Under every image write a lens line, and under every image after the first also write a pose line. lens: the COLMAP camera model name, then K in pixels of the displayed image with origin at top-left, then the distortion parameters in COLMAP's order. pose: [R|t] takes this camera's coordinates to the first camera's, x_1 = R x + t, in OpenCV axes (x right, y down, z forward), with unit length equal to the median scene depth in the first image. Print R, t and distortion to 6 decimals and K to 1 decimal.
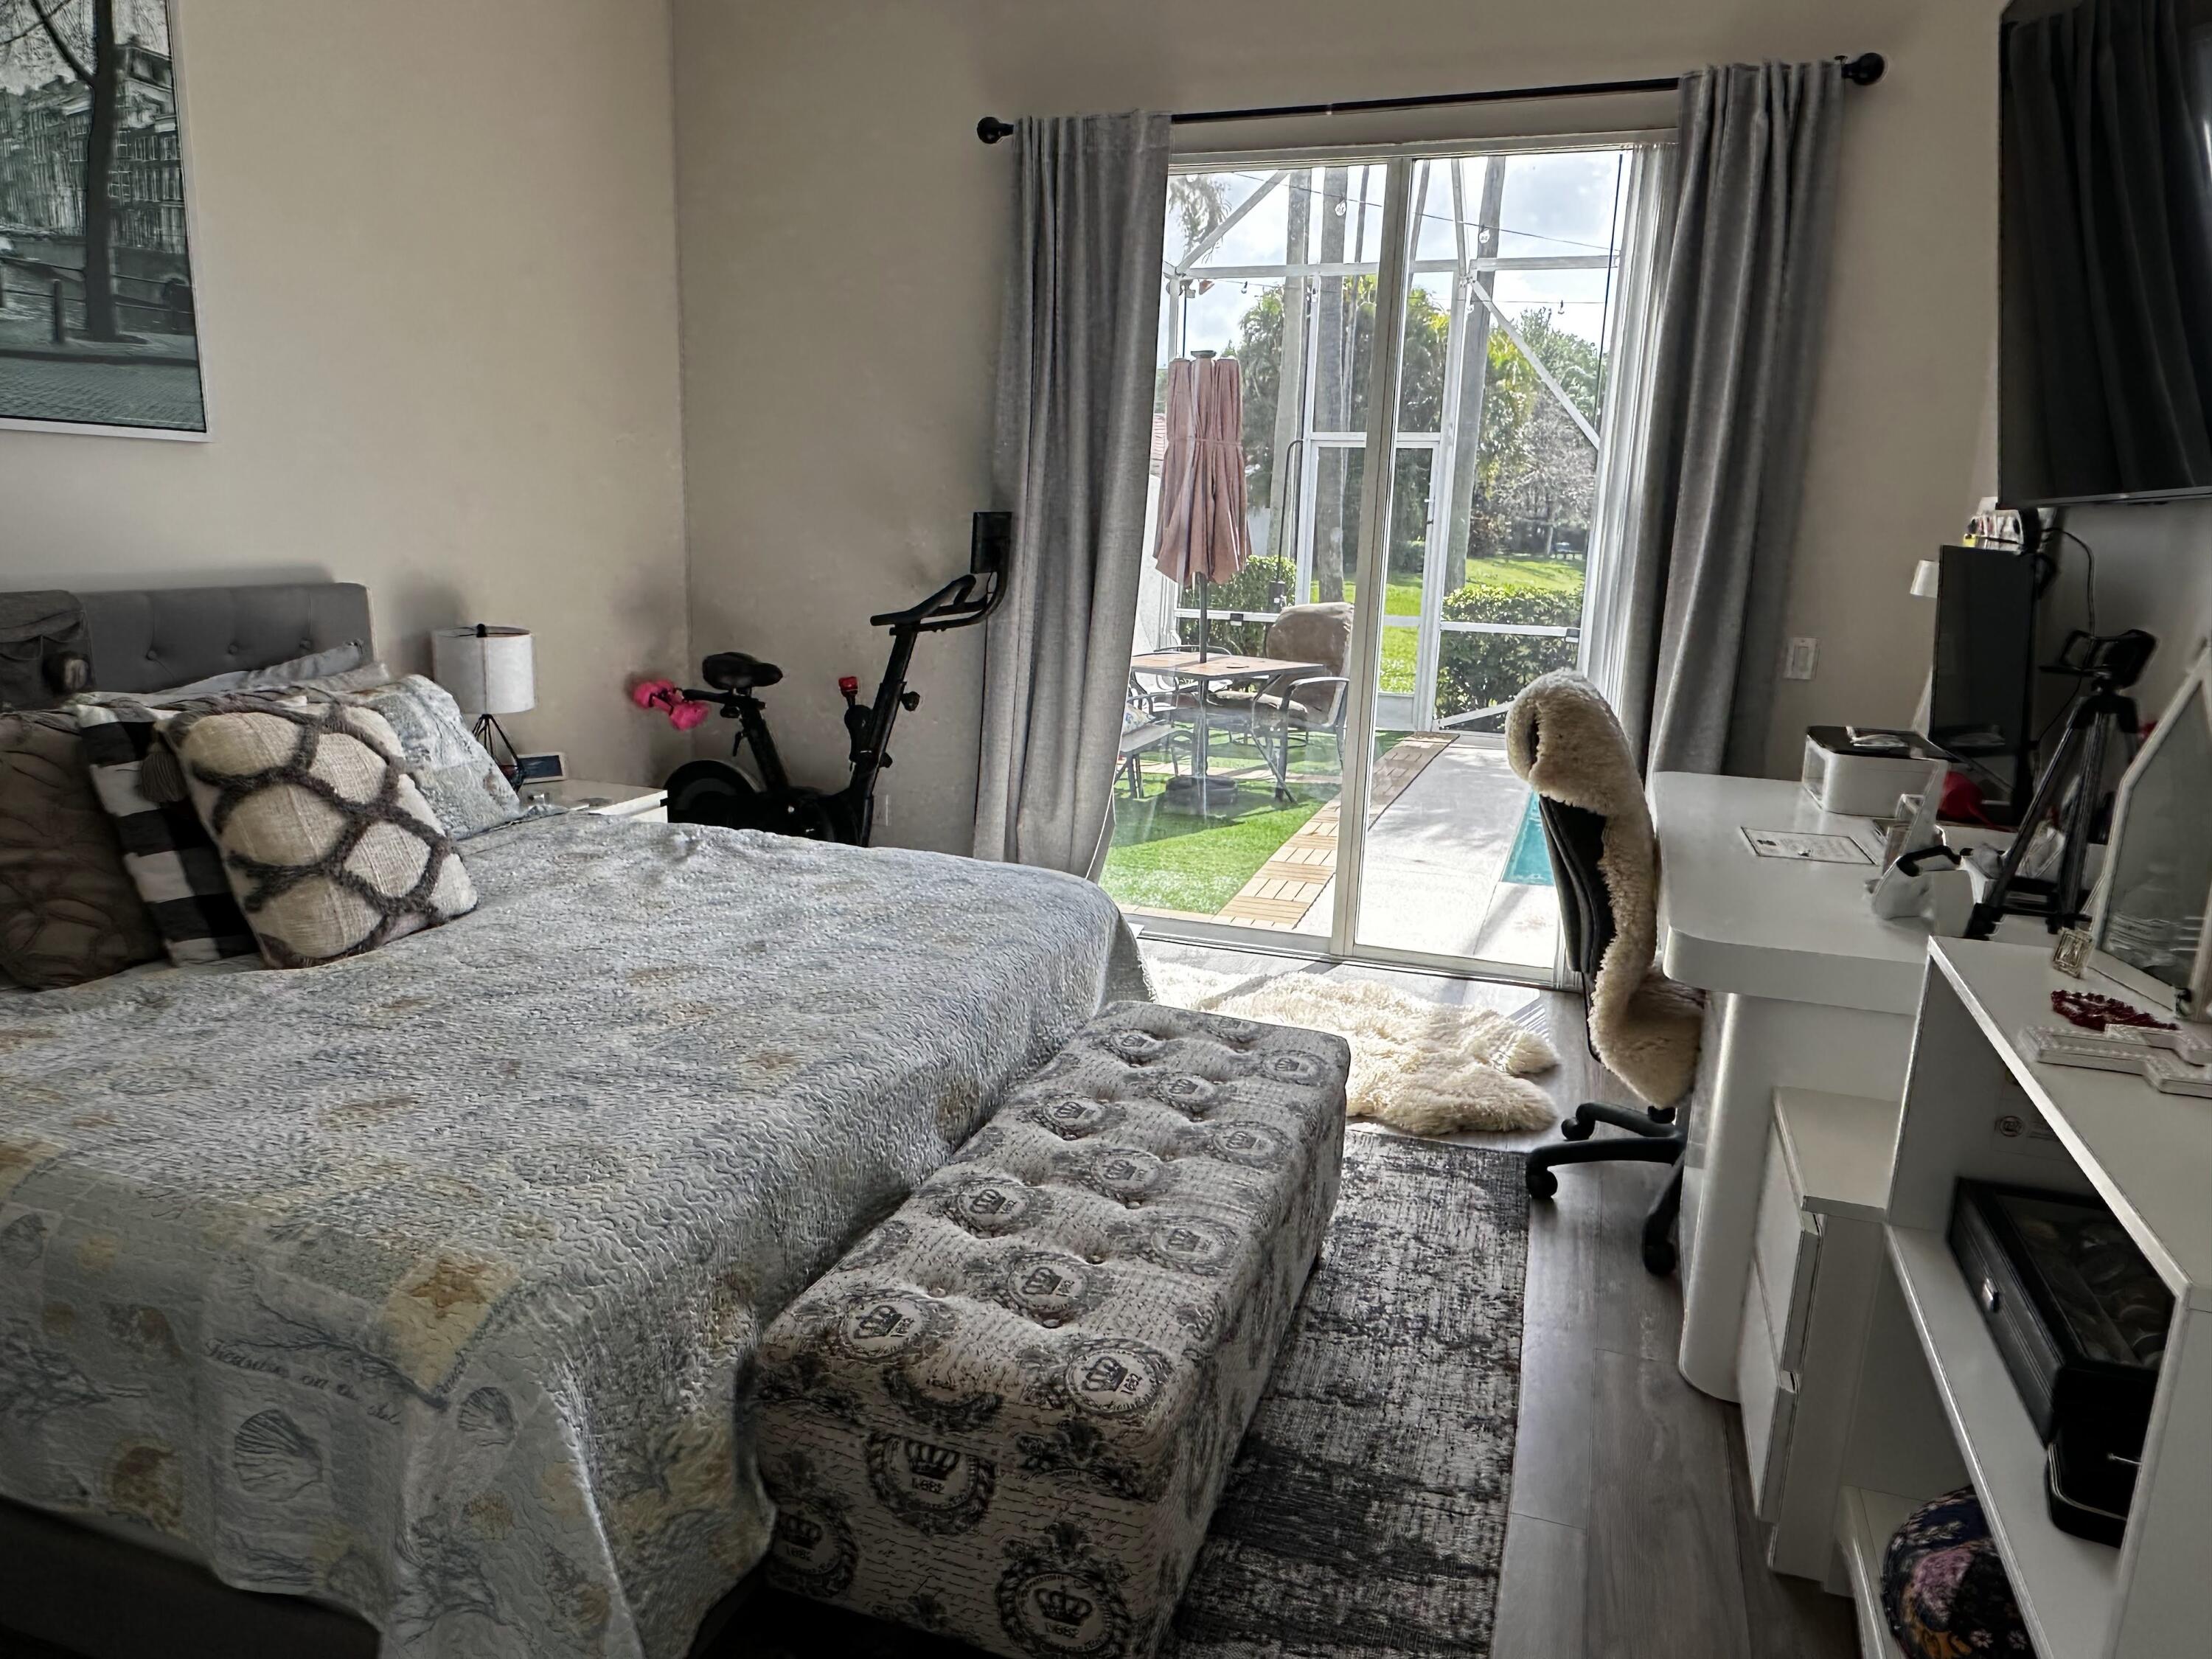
lens RADIAL K [[1466.9, 0, 1094.1], [0, 1466.9, 847.0], [0, 0, 1]] dist [-0.004369, 0.001915]
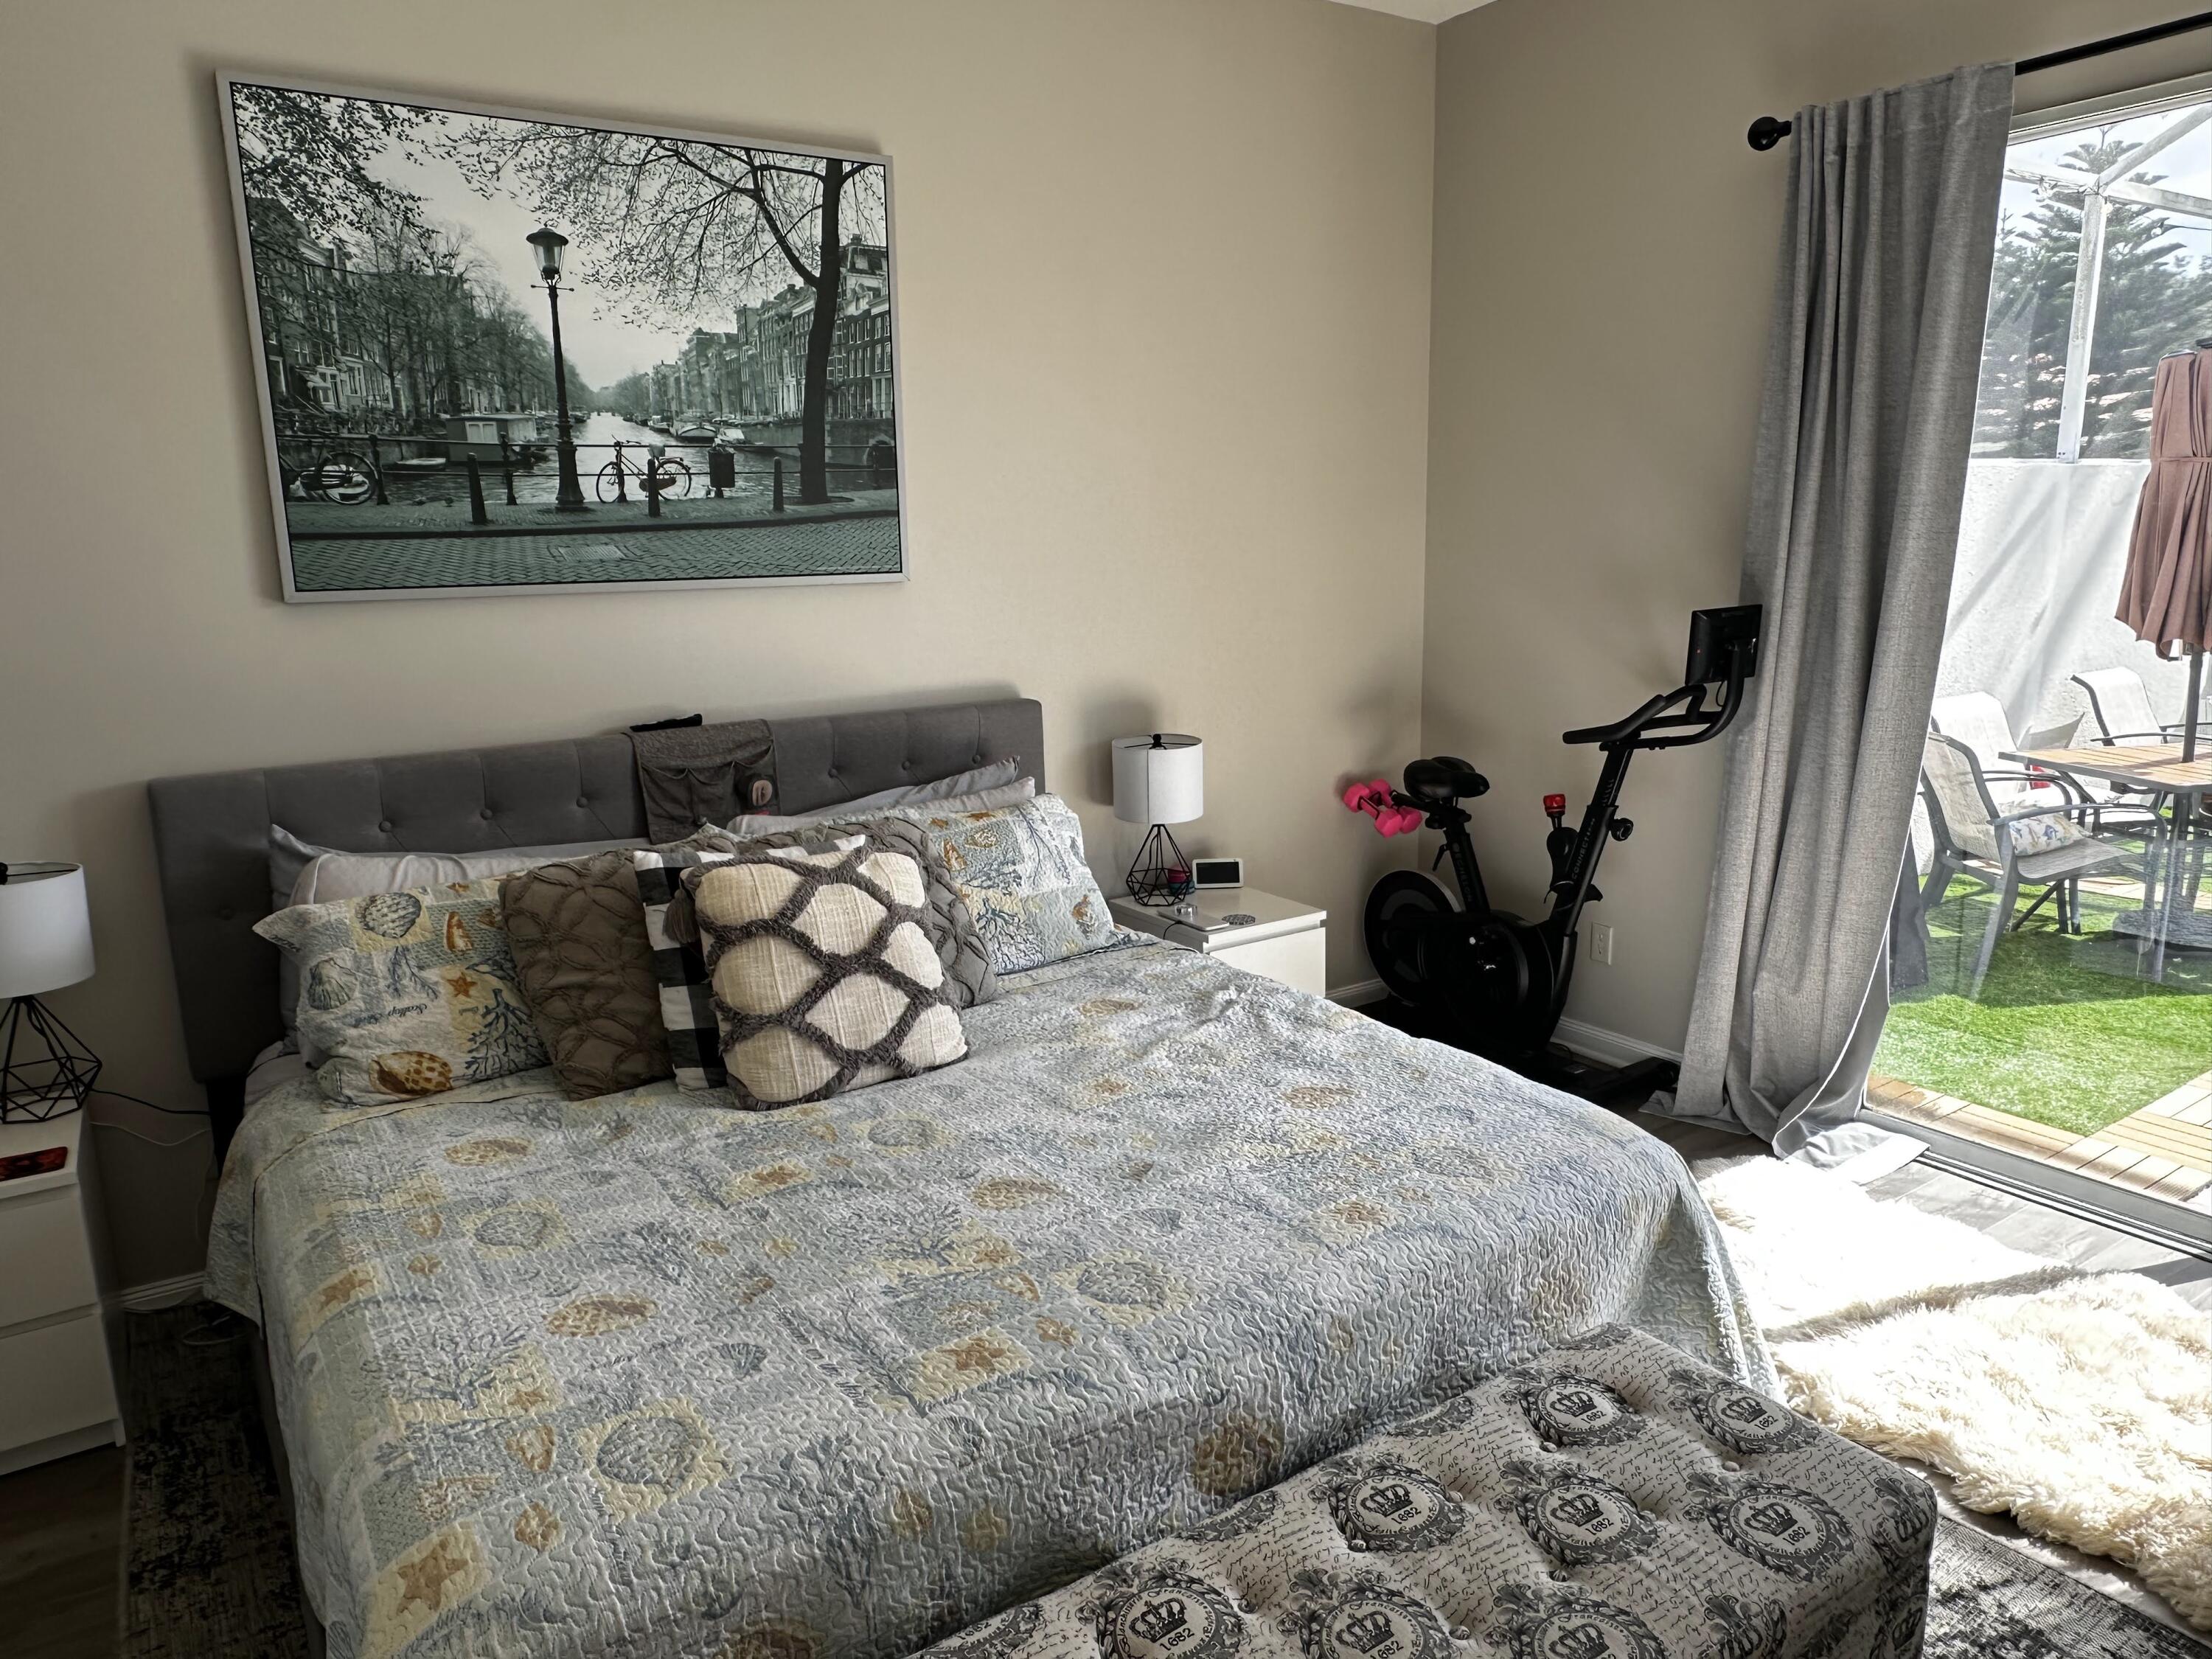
lens RADIAL K [[1466.9, 0, 1087.1], [0, 1466.9, 840.7], [0, 0, 1]] dist [-0.004369, 0.001915]
pose [[0.789385, 0.079651, -0.608710, 0.224849], [-0.090355, 0.995823, 0.013131, -0.117573], [0.607213, 0.044634, 0.793284, 0.227625]]
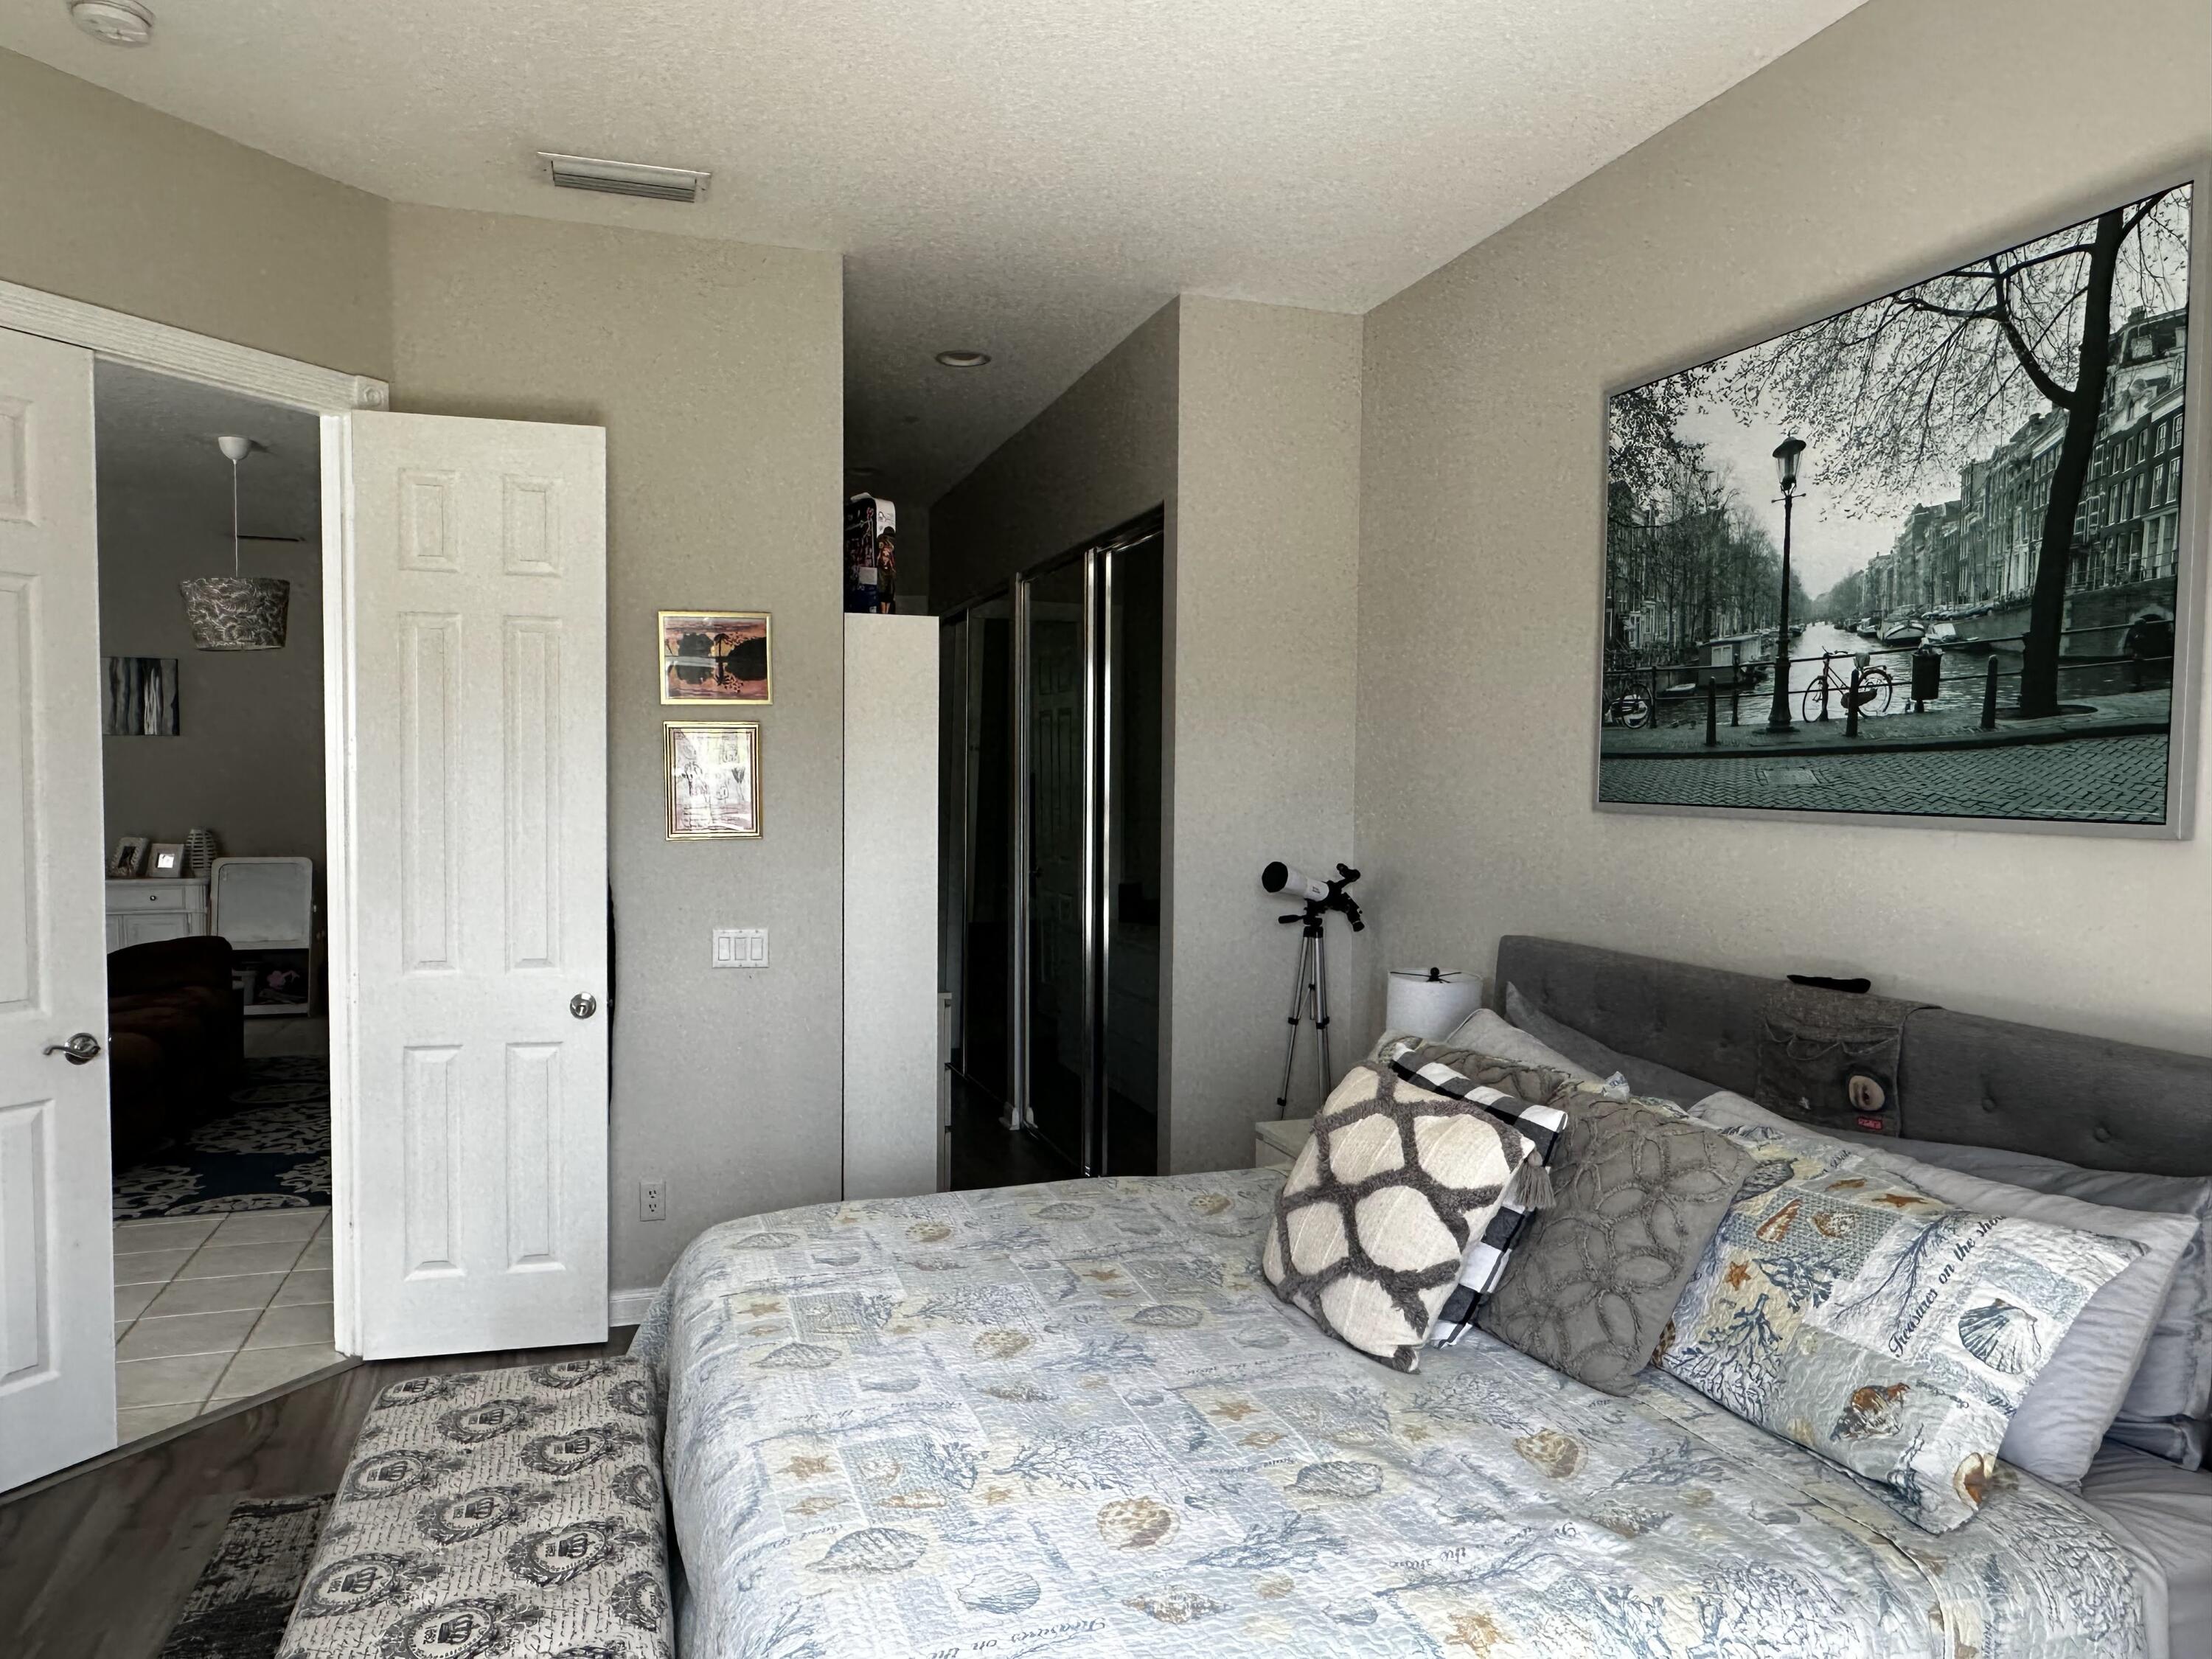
lens RADIAL K [[1466.9, 0, 1096.8], [0, 1466.9, 842.8], [0, 0, 1]] dist [-0.004369, 0.001915]
pose [[-0.796498, -0.006677, -0.604604, 0.212899], [-0.163439, 0.965093, 0.204653, -0.367237], [0.582133, 0.261821, -0.769786, 1.362624]]
